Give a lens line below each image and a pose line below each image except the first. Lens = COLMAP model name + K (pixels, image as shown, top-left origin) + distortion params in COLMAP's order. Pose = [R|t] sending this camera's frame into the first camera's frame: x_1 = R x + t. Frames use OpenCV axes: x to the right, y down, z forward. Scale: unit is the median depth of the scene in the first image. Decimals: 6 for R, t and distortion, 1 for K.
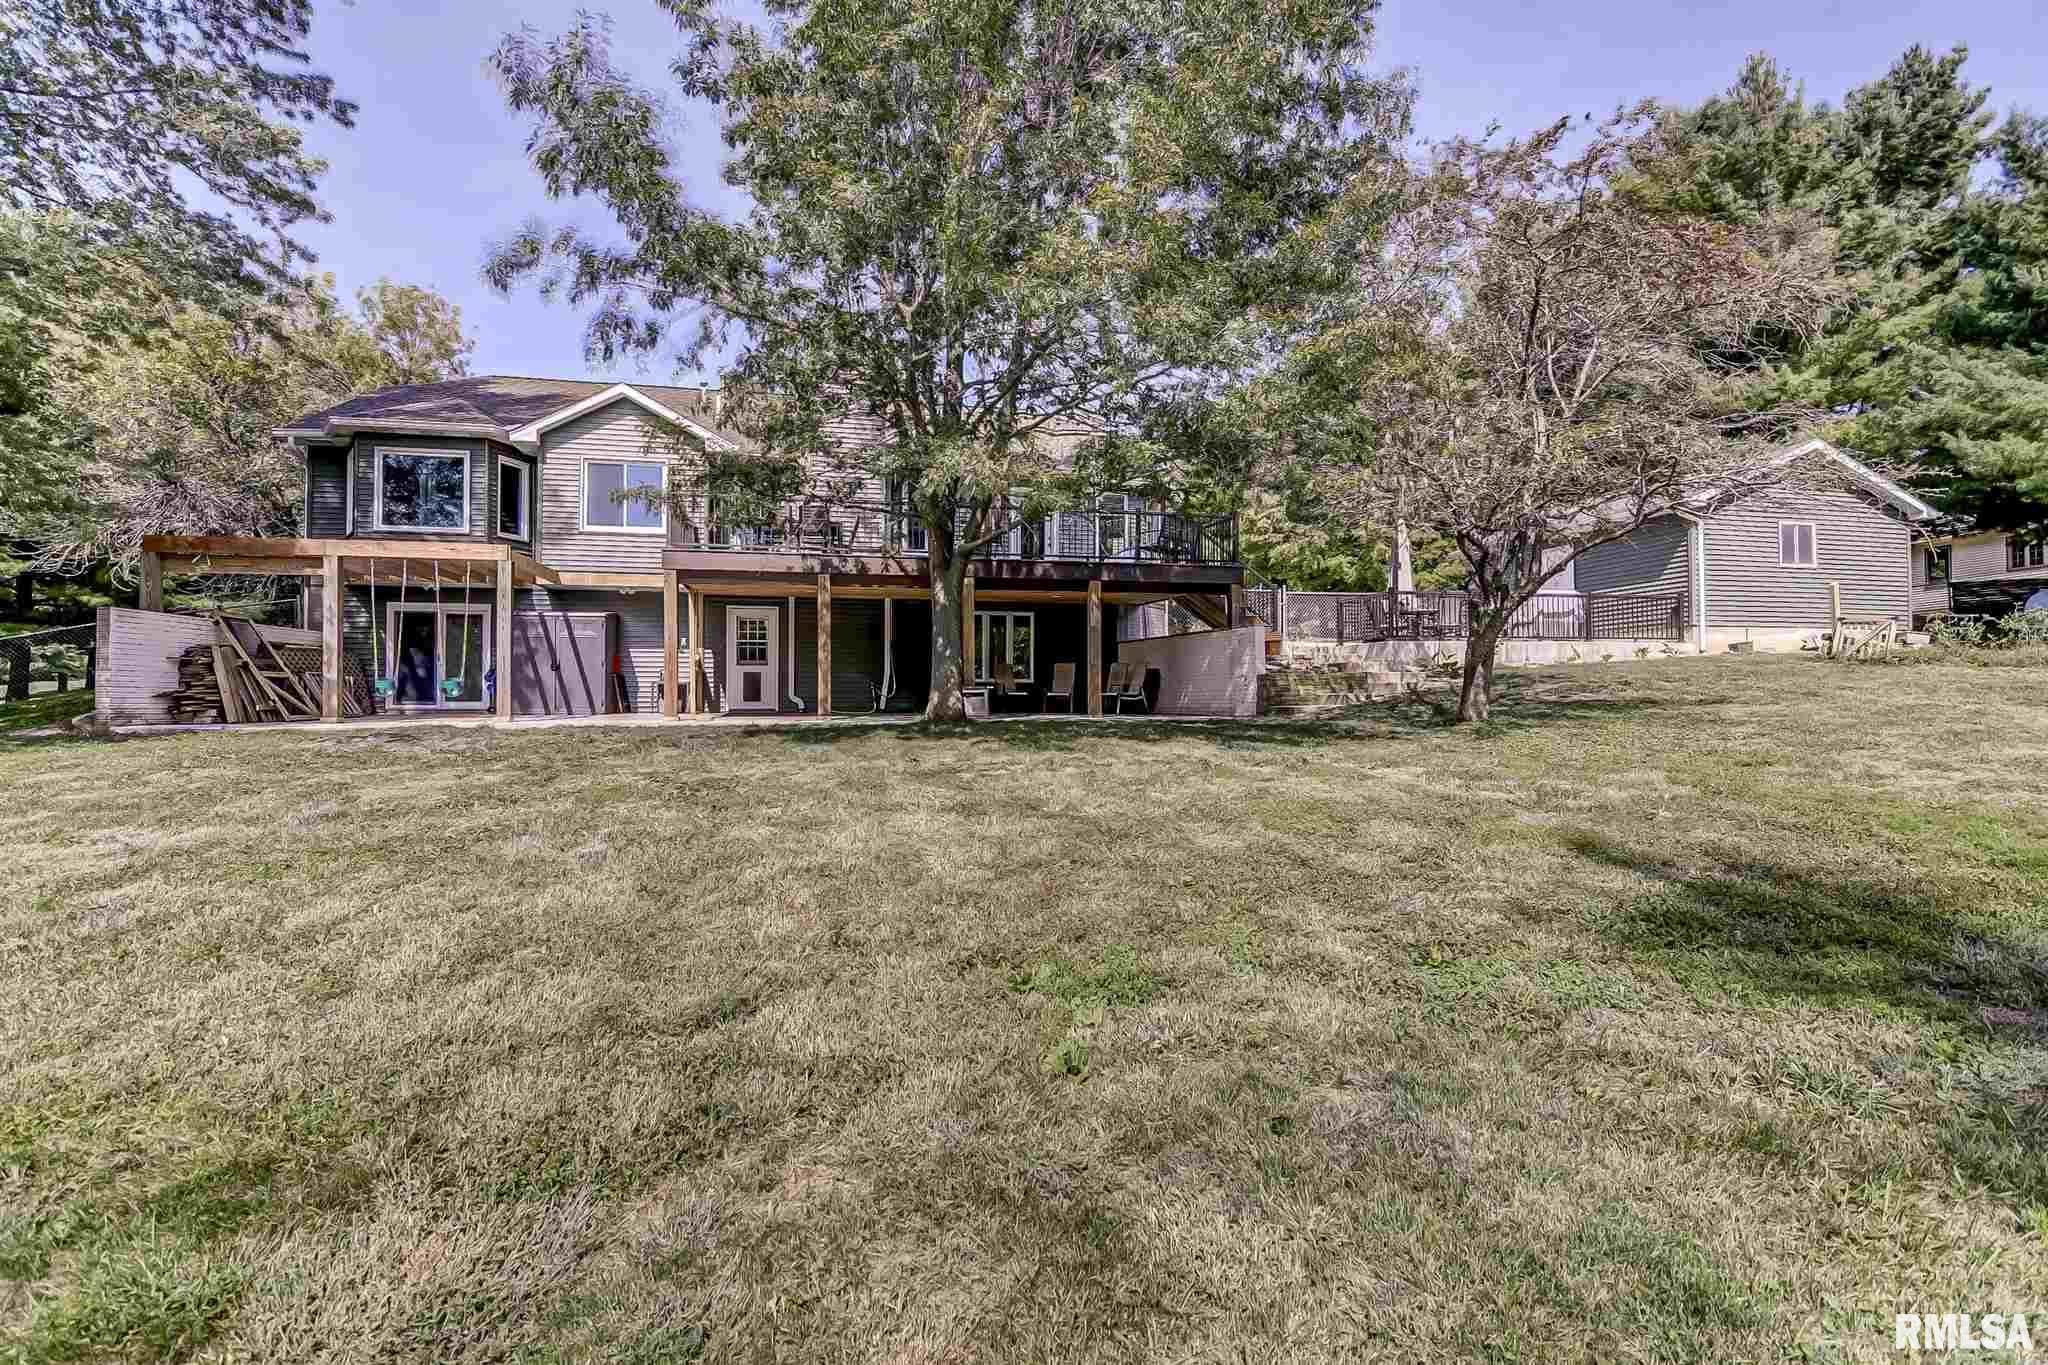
lens RADIAL K [[984.8, 0, 1025.1], [0, 984.8, 688.3], [0, 0, 1]] dist [0.004668, -0.006847]
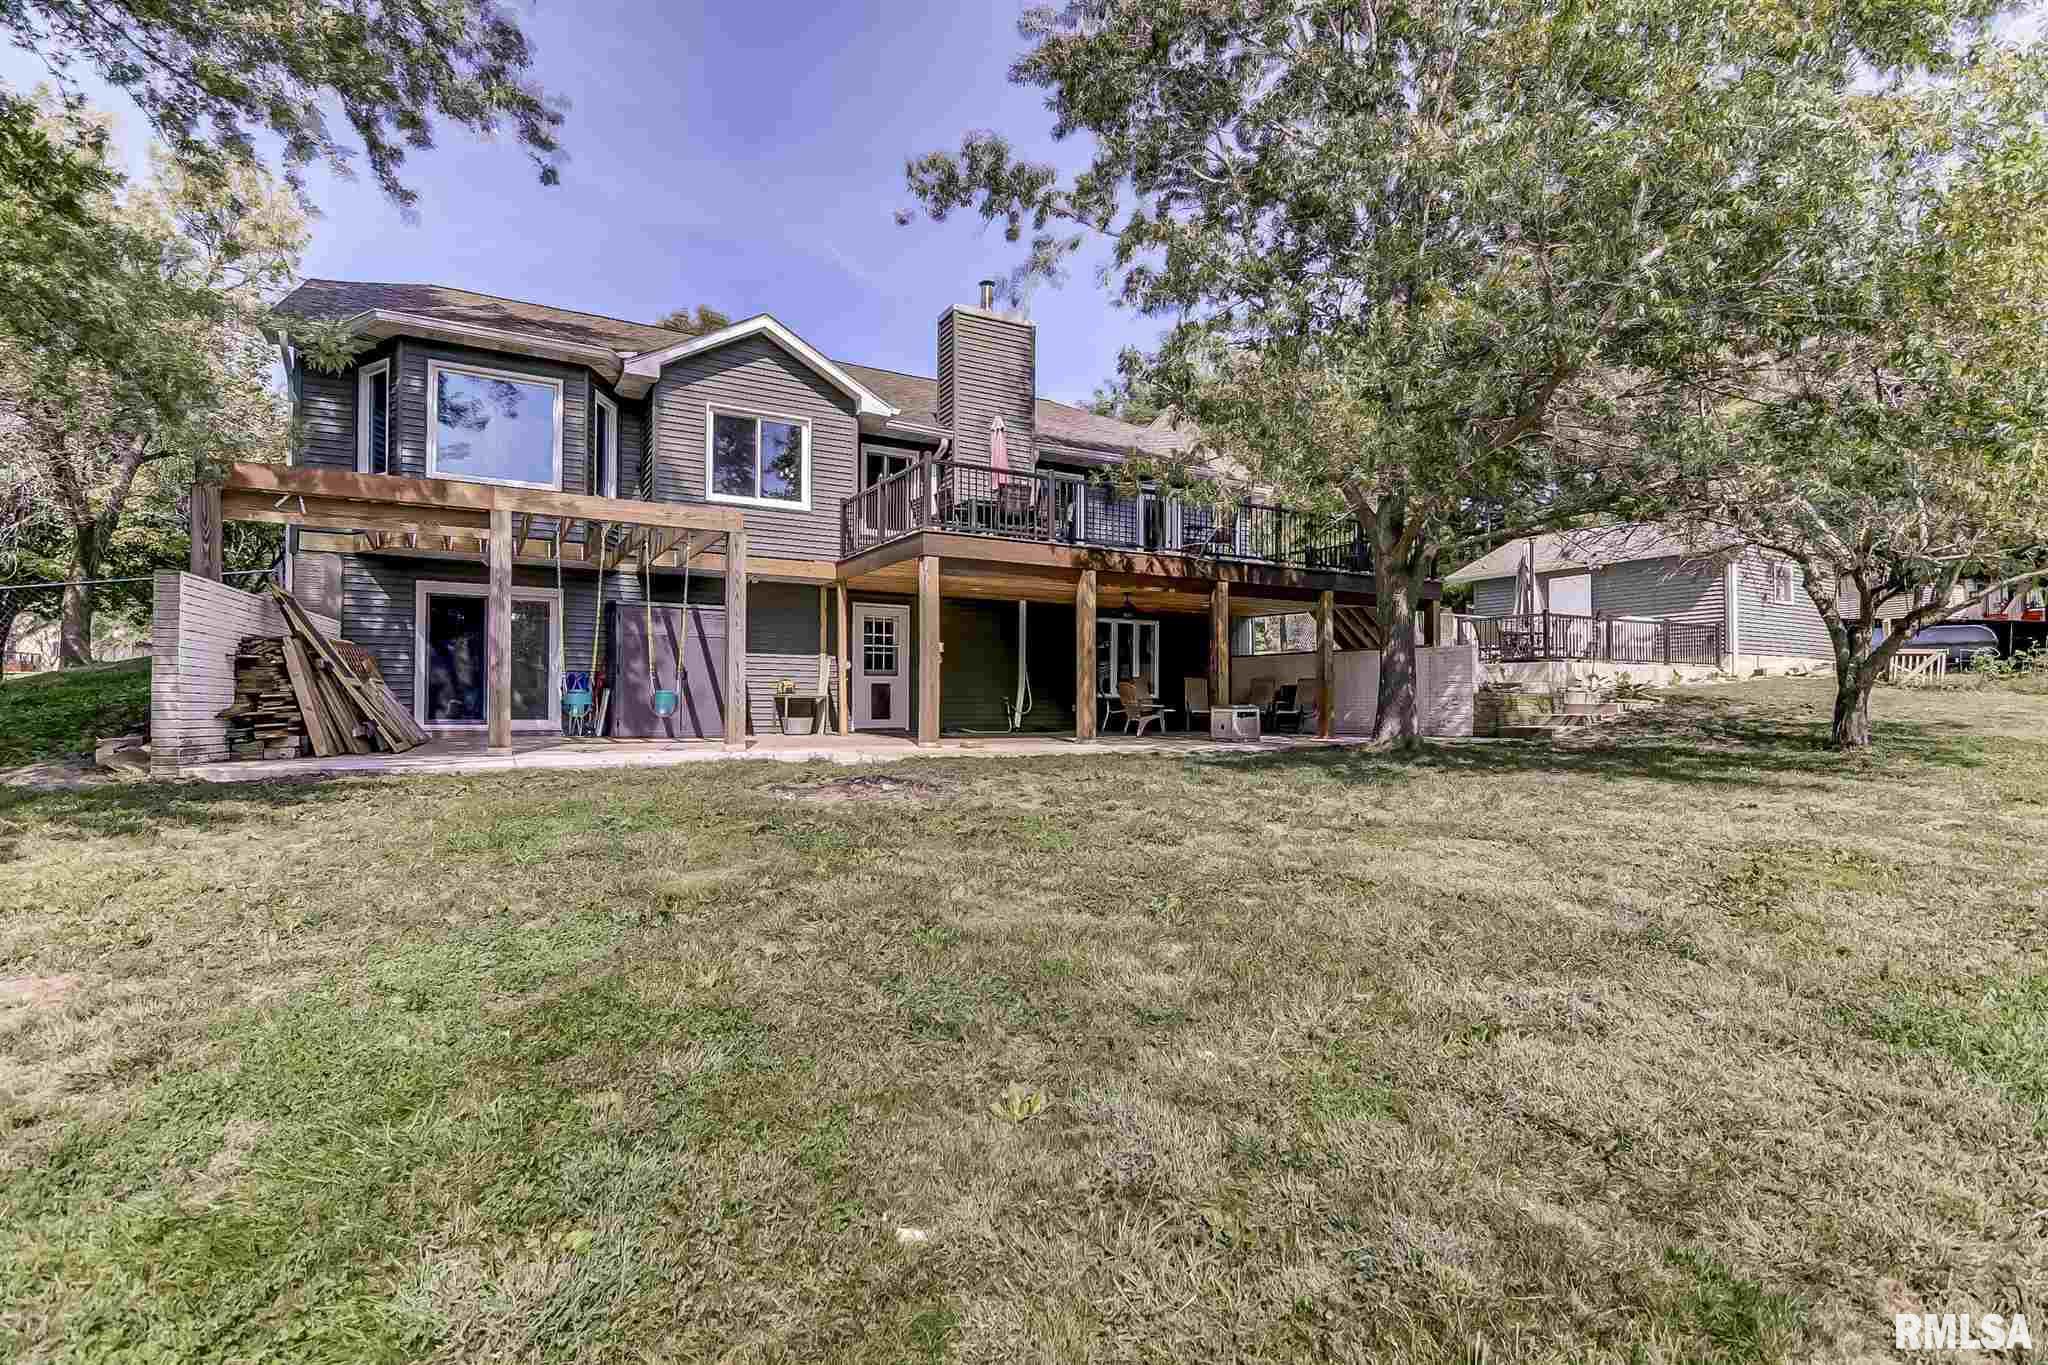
lens RADIAL K [[984.8, 0, 1024.3], [0, 984.8, 679.9], [0, 0, 1]] dist [0.004668, -0.006847]
pose [[0.962238, 0.015066, 0.271792, -0.412237], [-0.011078, 0.999807, -0.016202, -0.008061], [-0.271984, 0.012580, 0.962220, 0.185622]]
